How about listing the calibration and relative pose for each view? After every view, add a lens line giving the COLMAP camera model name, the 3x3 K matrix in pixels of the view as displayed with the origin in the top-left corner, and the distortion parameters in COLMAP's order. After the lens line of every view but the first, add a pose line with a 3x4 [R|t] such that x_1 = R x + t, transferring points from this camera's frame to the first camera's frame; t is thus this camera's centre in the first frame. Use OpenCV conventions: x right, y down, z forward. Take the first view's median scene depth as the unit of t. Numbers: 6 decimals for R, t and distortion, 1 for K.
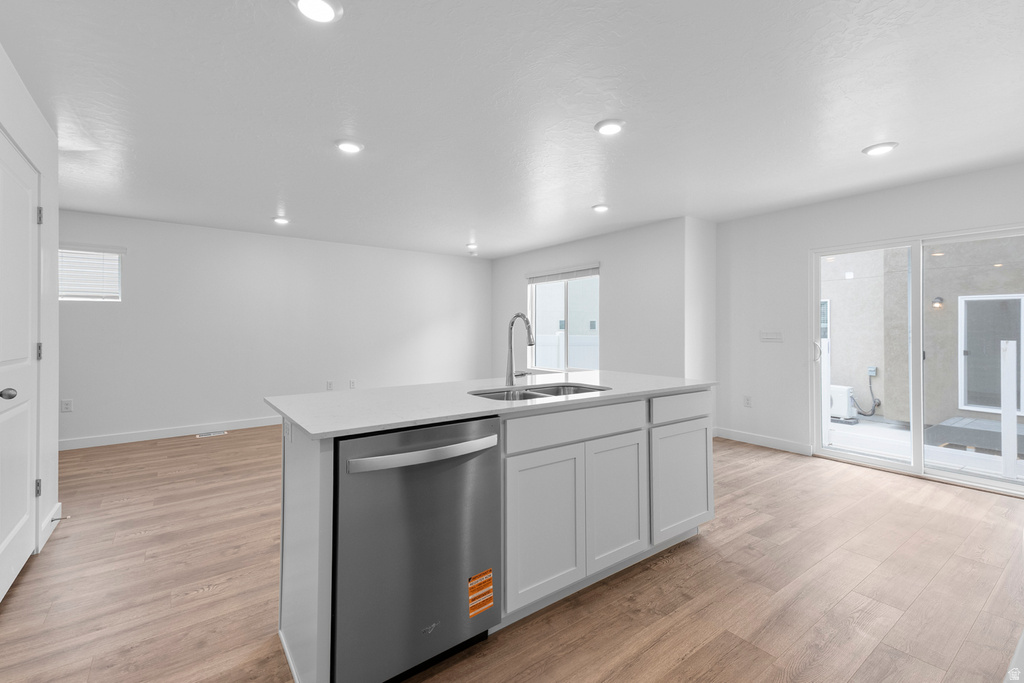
lens RADIAL K [[439.2, 0, 517.3], [0, 439.2, 324.5], [0, 0, 1]] dist [0.042859, -0.005234]
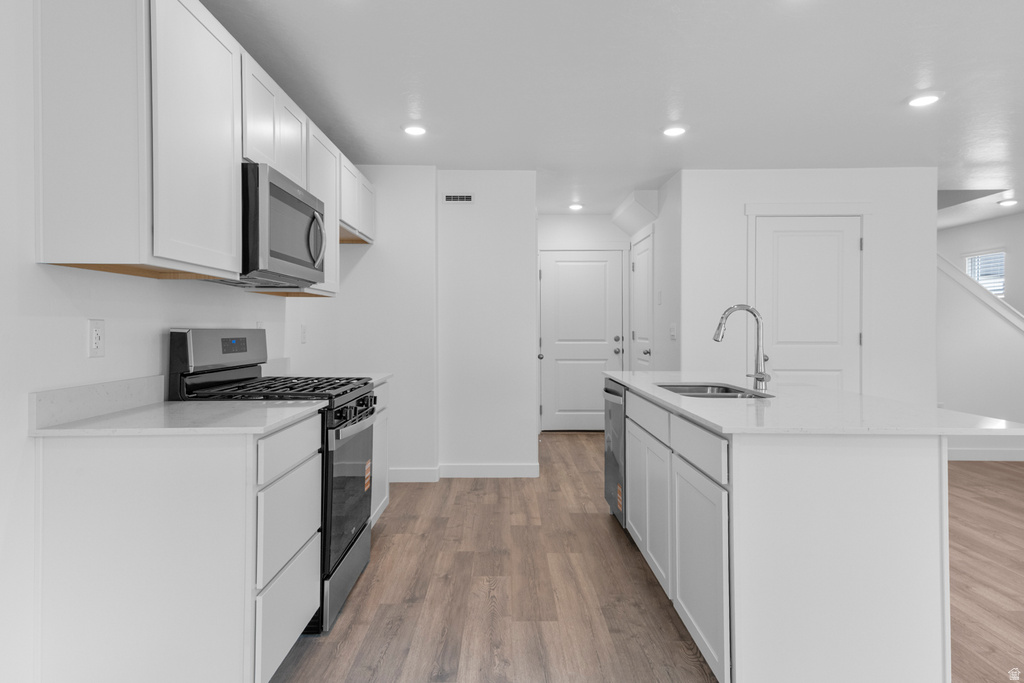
lens RADIAL K [[617.8, 0, 503.0], [0, 617.8, 321.8], [0, 0, 1]] dist [0.047141, -0.017139]
pose [[-0.599443, -0.006904, -0.800387, 1.214786], [0.009254, 0.999836, -0.015555, 0.022133], [0.800364, -0.016732, -0.599281, 1.282091]]
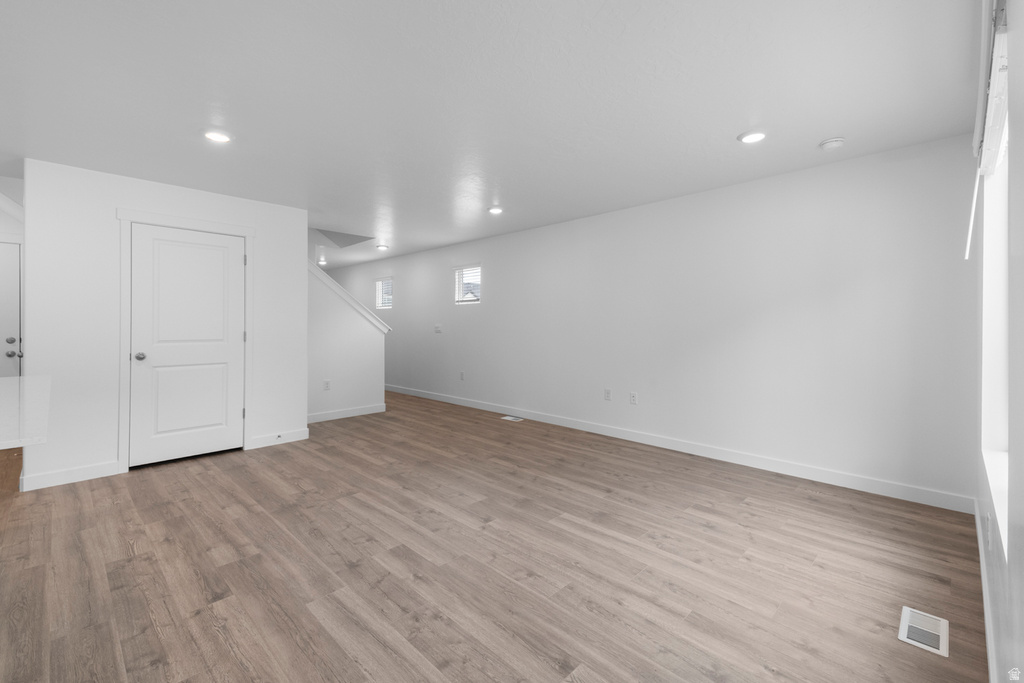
lens RADIAL K [[439.2, 0, 505.0], [0, 439.2, 320.2], [0, 0, 1]] dist [0.042859, -0.005234]
pose [[0.134757, -0.011112, -0.990816, 0.817663], [0.014561, 0.999851, -0.009233, 0.023345], [0.990772, -0.013183, 0.134898, 1.774741]]
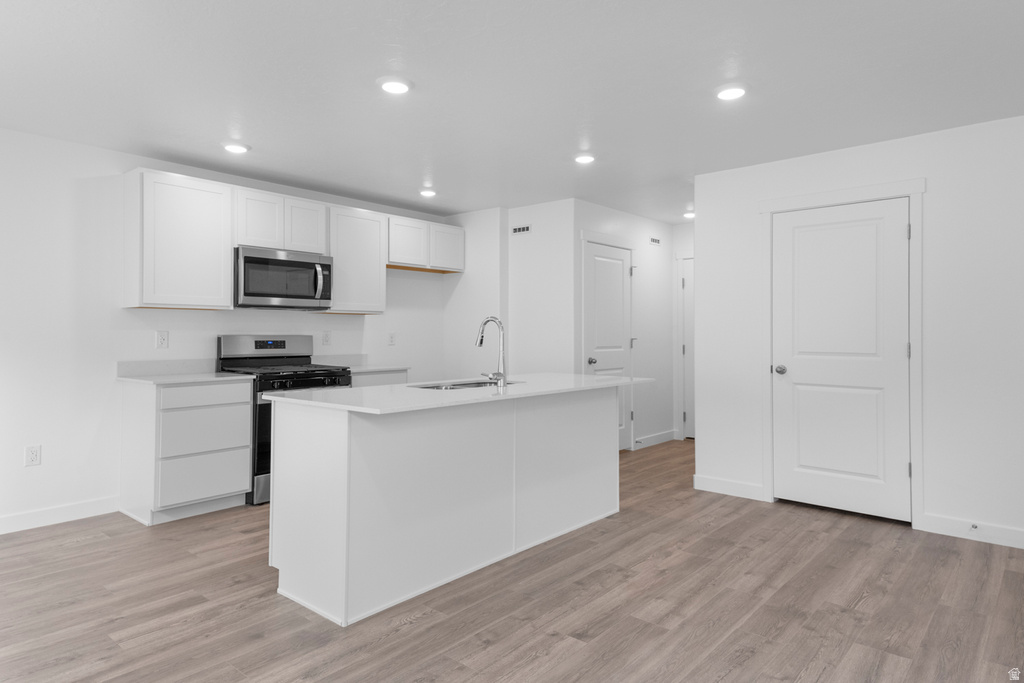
lens RADIAL K [[617.8, 0, 513.9], [0, 617.8, 333.1], [0, 0, 1]] dist [0.047141, -0.017139]
pose [[-0.978504, -0.001612, -0.206223, 0.248369], [0.000906, 0.999926, -0.012112, 0.030114], [0.206228, -0.012039, -0.978430, 2.336188]]
